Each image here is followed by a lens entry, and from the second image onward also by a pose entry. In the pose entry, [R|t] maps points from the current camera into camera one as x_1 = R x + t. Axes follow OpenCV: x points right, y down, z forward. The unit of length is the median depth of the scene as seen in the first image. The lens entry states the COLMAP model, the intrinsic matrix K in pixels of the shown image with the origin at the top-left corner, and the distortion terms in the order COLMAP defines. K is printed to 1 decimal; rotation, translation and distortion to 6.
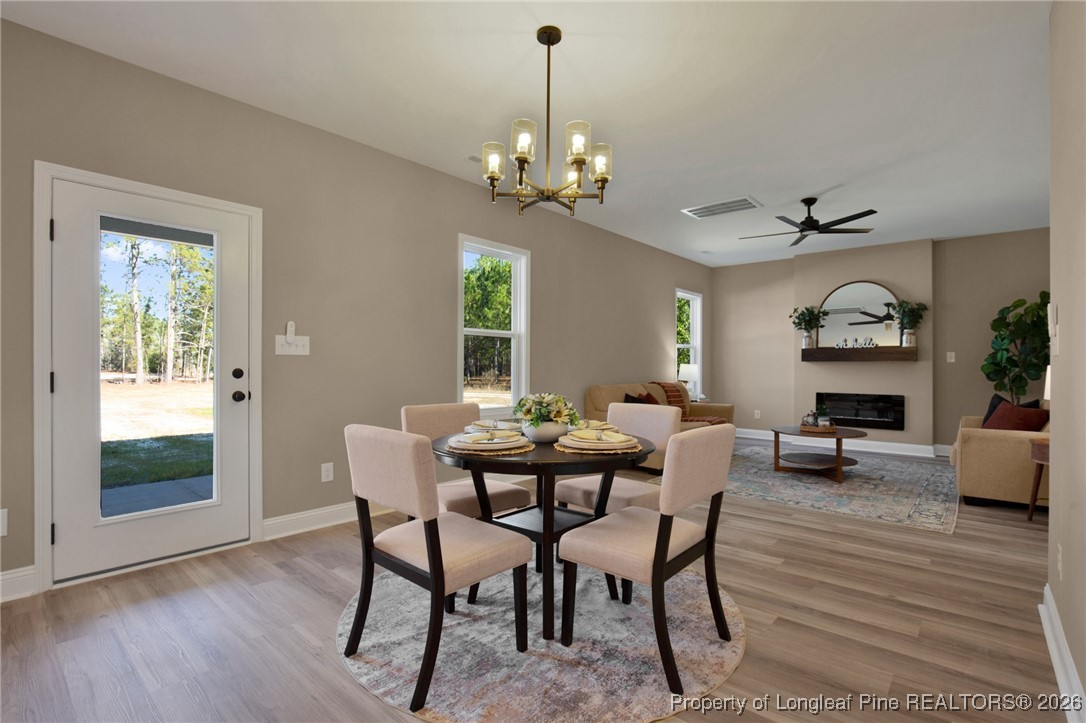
lens RADIAL K [[513.1, 0, 541.0], [0, 513.1, 367.0], [0, 0, 1]] dist [-0.031150, 0.000285]
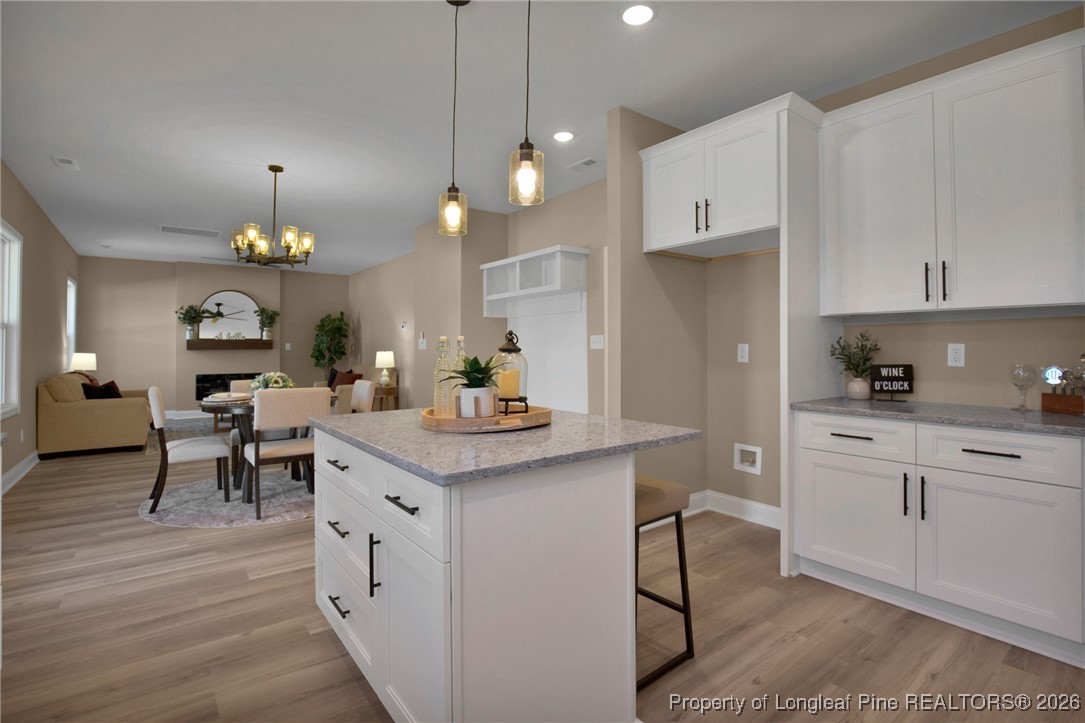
lens RADIAL K [[512.7, 0, 544.8], [0, 512.7, 346.9], [0, 0, 1]] dist [-0.031156, 0.000540]
pose [[0.206401, -0.001636, 0.978466, -0.561331], [0.011654, 0.999932, -0.000786, -0.008246], [-0.978398, 0.011566, 0.206406, -0.100902]]
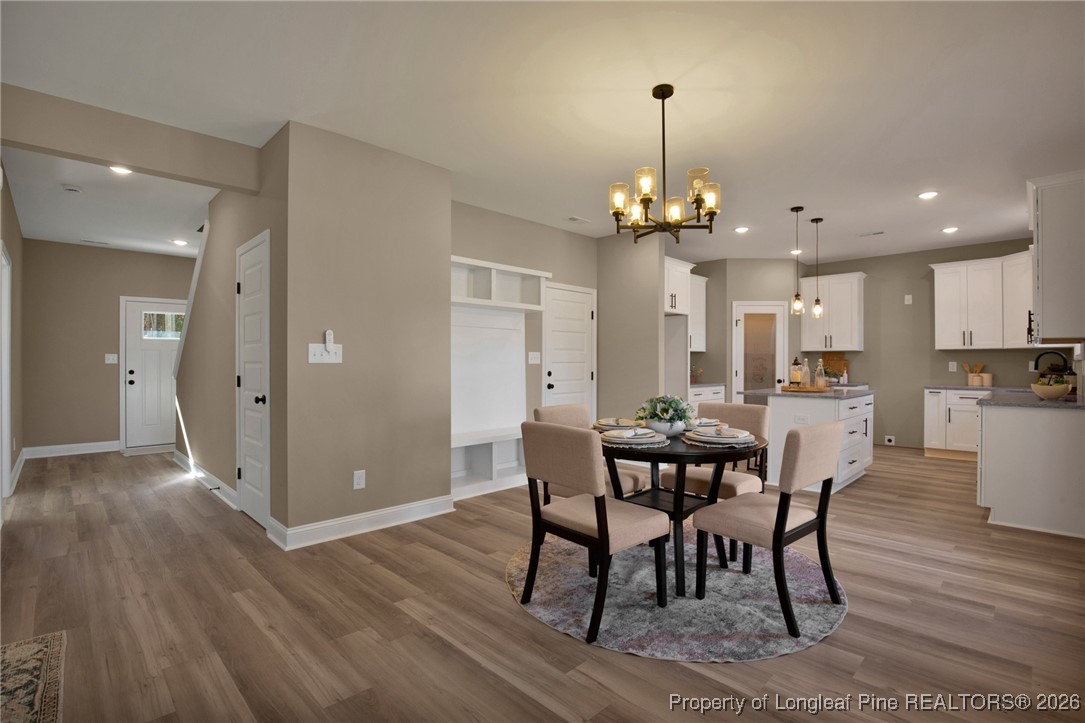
lens RADIAL K [[501.5, 0, 542.5], [0, 501.5, 361.5], [0, 0, 1]] dist [-0.031388, 0.000668]
pose [[-0.995883, -0.004623, 0.090526, 0.071134], [-0.003938, 0.999962, 0.007742, -0.015348], [-0.090559, 0.007353, -0.995864, 0.823189]]
